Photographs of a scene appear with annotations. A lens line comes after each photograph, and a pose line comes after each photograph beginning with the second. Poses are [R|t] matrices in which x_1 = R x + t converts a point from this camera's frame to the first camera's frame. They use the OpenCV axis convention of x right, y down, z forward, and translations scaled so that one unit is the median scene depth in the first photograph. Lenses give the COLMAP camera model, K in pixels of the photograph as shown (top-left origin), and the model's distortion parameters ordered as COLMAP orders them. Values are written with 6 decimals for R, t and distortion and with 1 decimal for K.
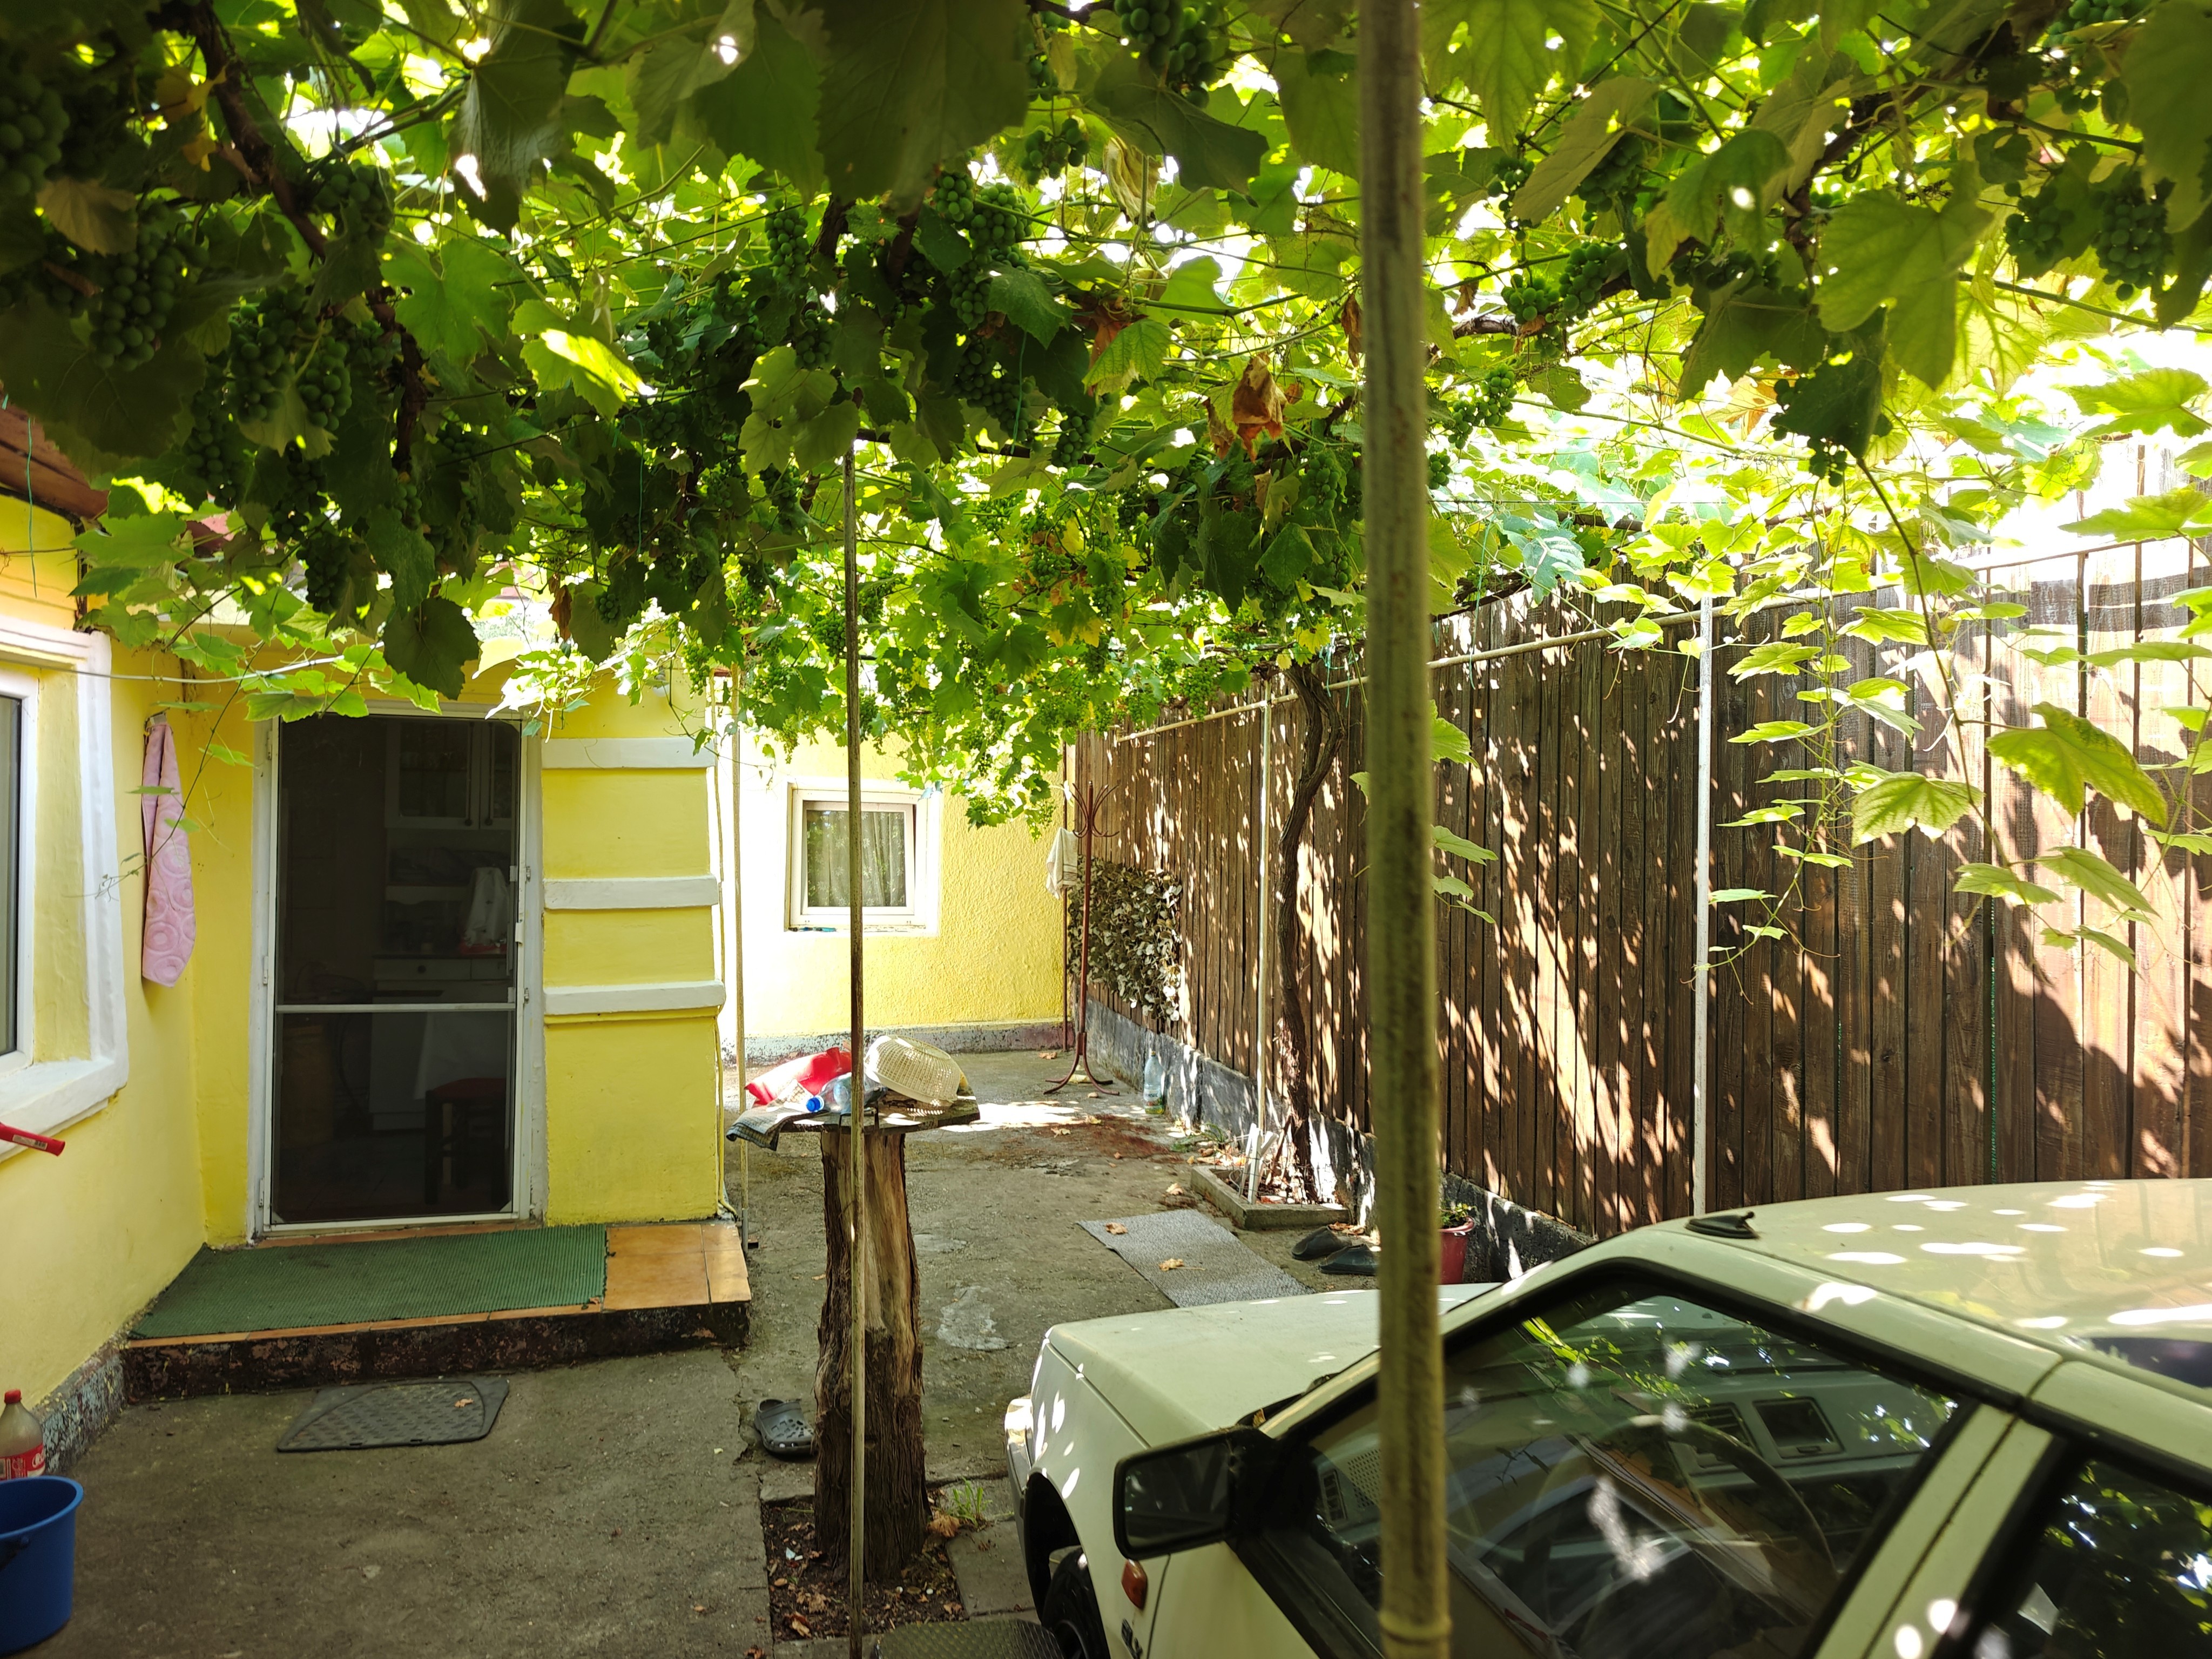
lens RADIAL K [[1498.1, 0, 1106.2], [0, 1498.1, 822.3], [0, 0, 1]] dist [0.005875, 0.000142]
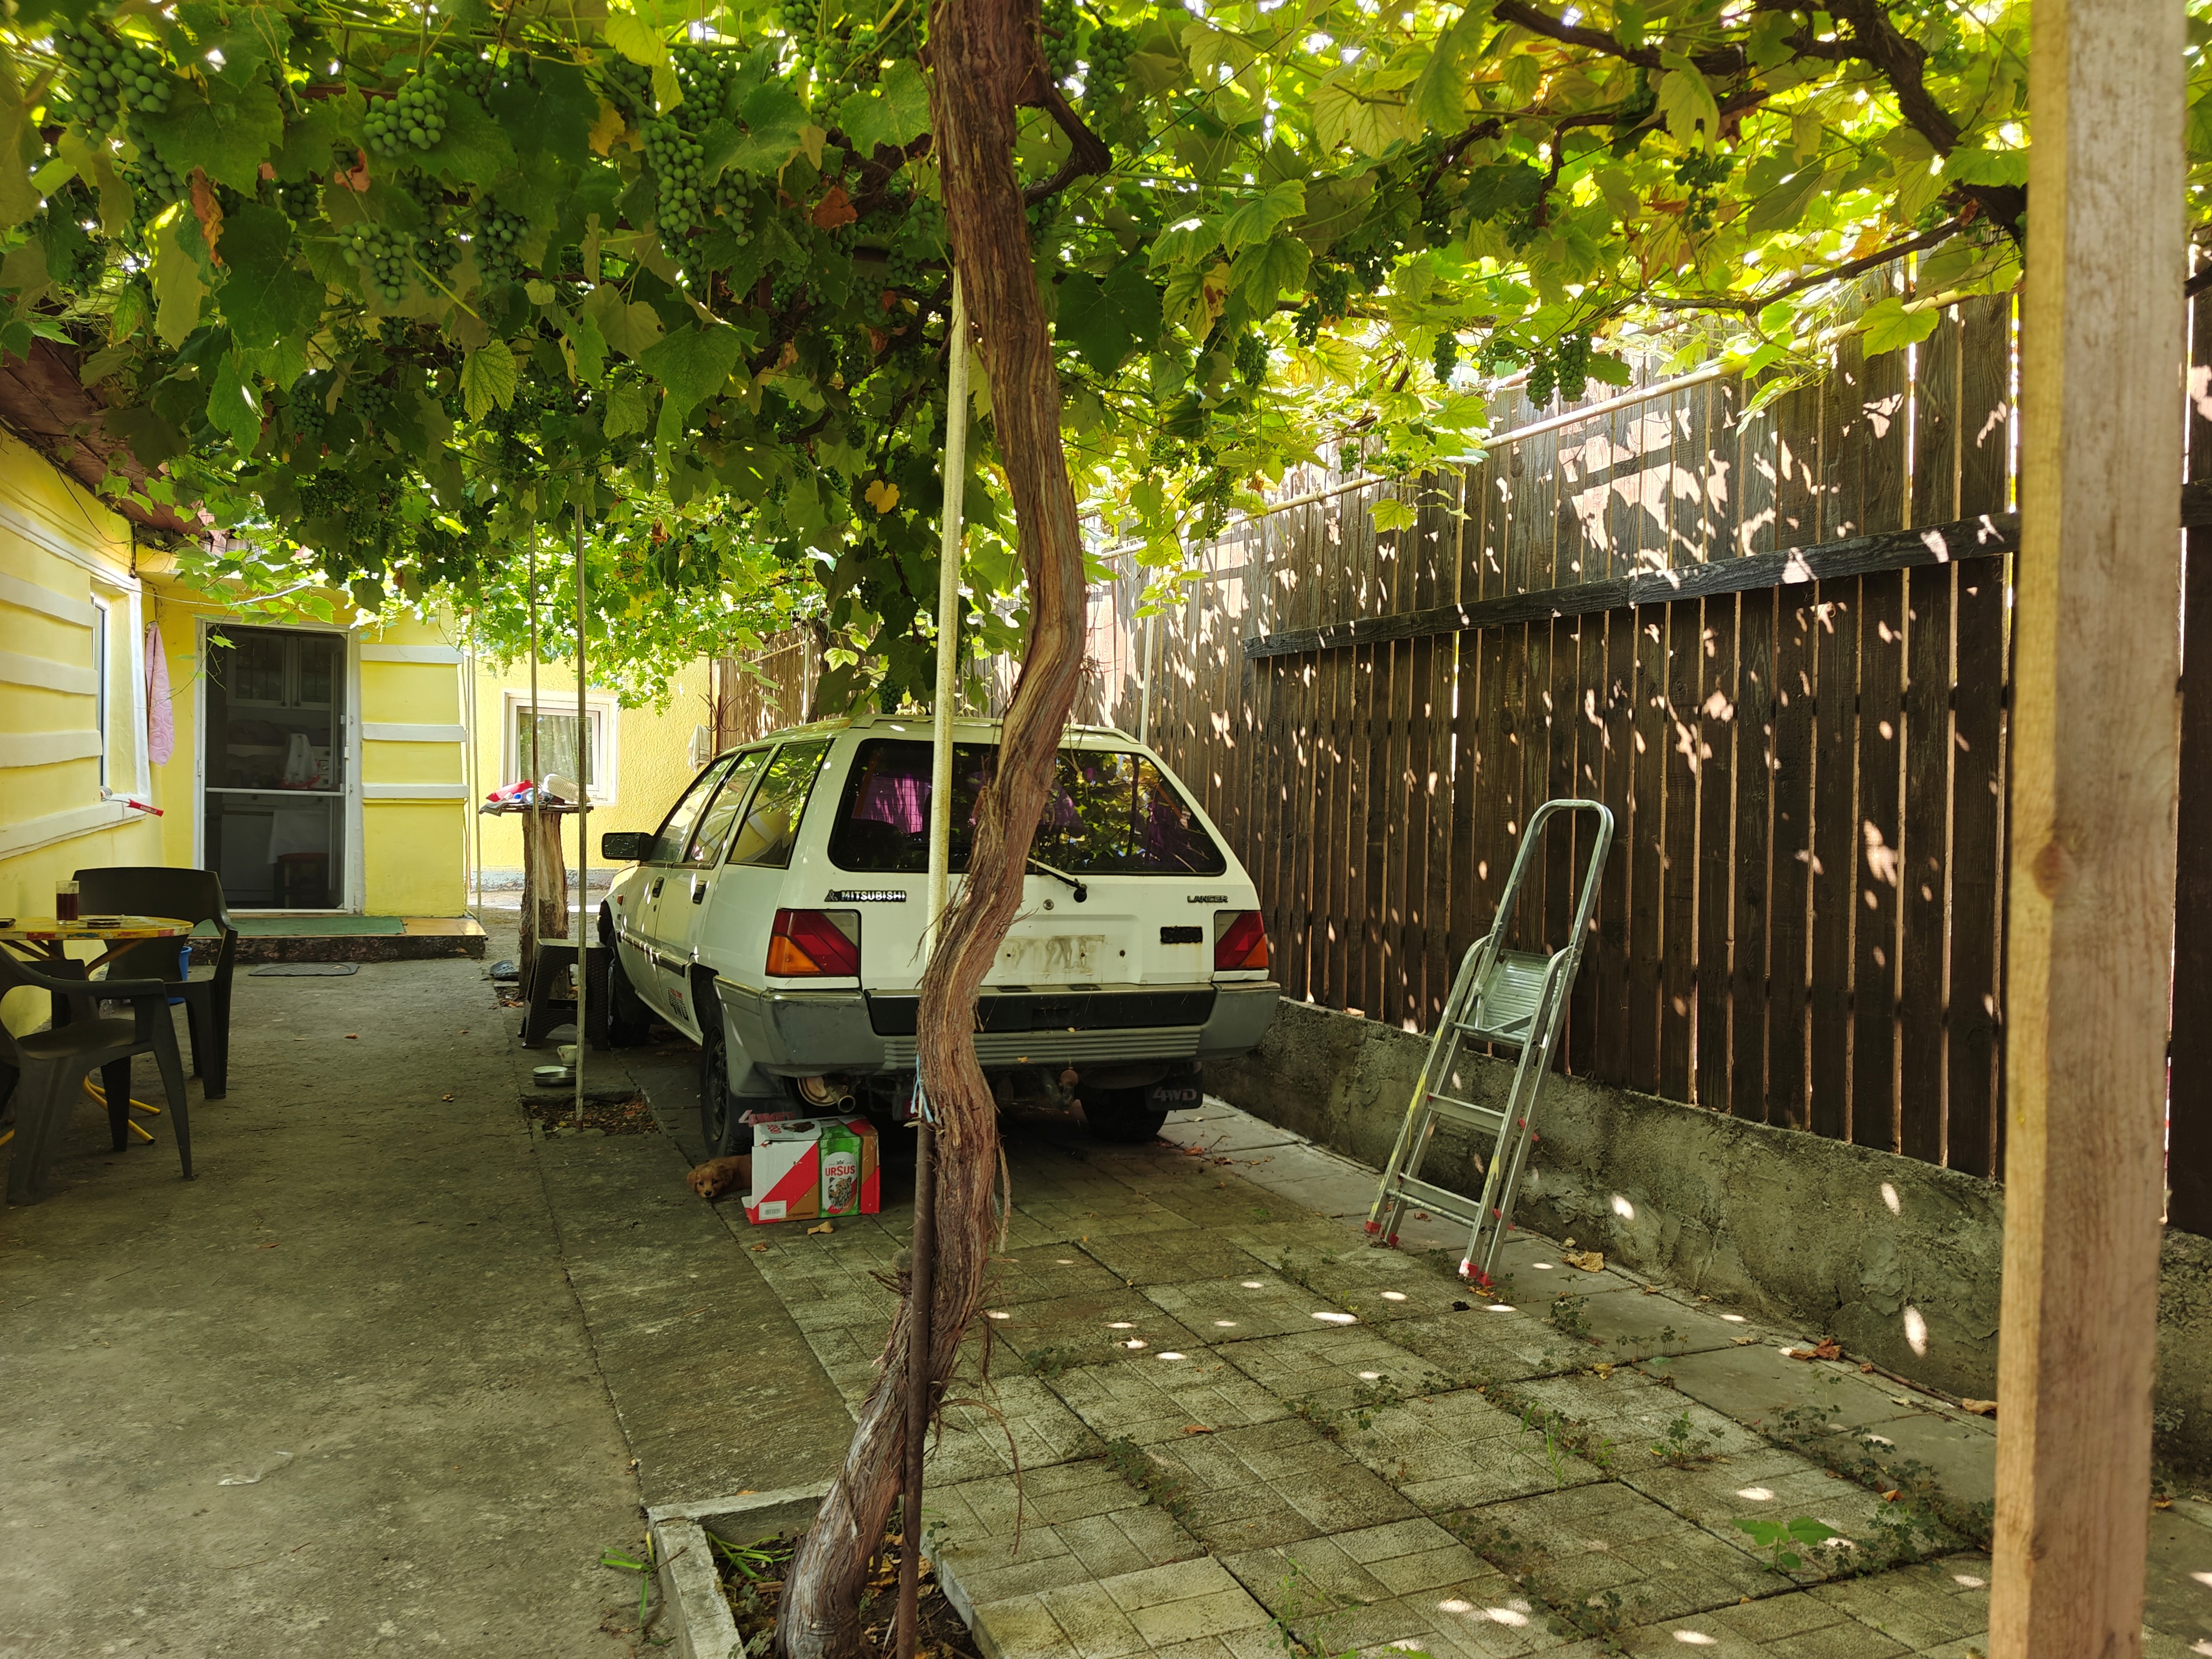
lens RADIAL K [[1467.0, 0, 1103.9], [0, 1467.0, 838.0], [0, 0, 1]] dist [-0.000556, -0.000461]
pose [[0.984035, 0.007233, 0.177826, 0.218530], [-0.014175, 0.999185, 0.037800, 0.112758], [-0.177408, -0.039717, 0.983336, -1.037211]]
